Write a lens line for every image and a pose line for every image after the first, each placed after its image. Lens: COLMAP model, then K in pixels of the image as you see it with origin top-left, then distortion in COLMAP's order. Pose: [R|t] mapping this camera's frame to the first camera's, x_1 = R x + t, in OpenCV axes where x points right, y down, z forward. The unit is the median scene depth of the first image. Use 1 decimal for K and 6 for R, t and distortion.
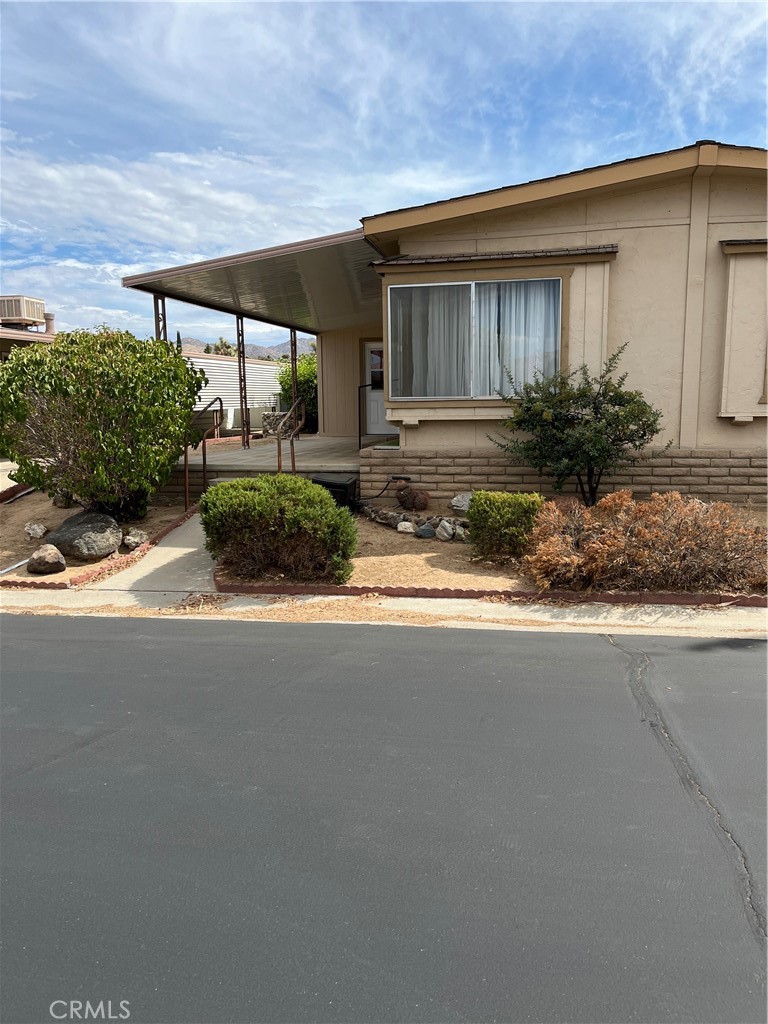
lens RADIAL K [[780.6, 0, 396.5], [0, 780.6, 528.1], [0, 0, 1]] dist [0.030970, -0.045963]
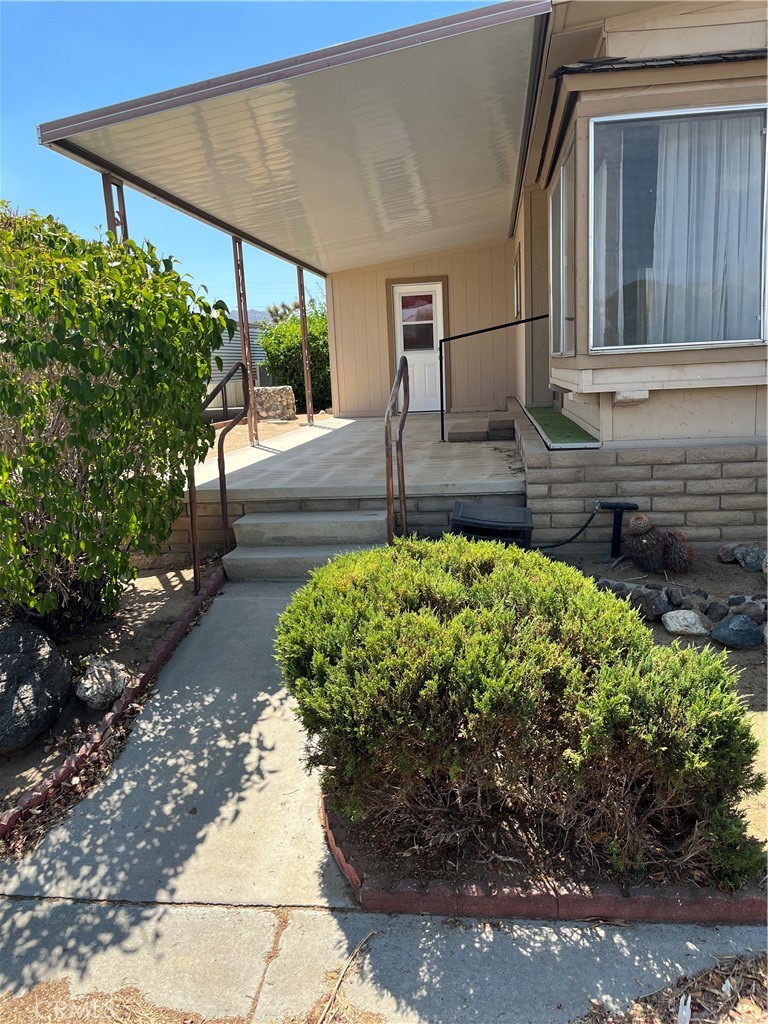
lens RADIAL K [[780.6, 0, 382.4], [0, 780.6, 516.8], [0, 0, 1]] dist [0.030970, -0.045963]
pose [[0.997578, -0.046791, 0.051458, -0.176079], [0.045456, 0.998606, 0.026818, -0.078814], [-0.052641, -0.024414, 0.998315, 0.503951]]
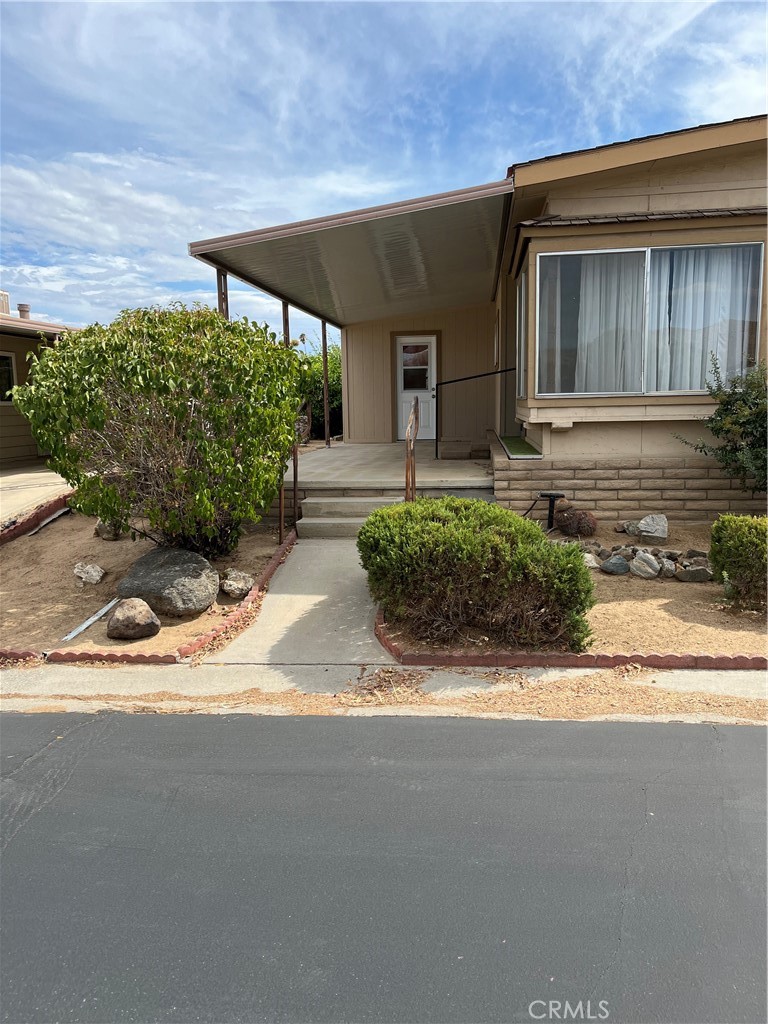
lens RADIAL K [[780.6, 0, 378.5], [0, 780.6, 528.9], [0, 0, 1]] dist [0.030970, -0.045963]
pose [[0.997448, -0.018938, 0.068838, -0.228028], [0.019197, 0.999811, -0.003097, -0.031562], [-0.068767, 0.004411, 0.997623, 0.222100]]
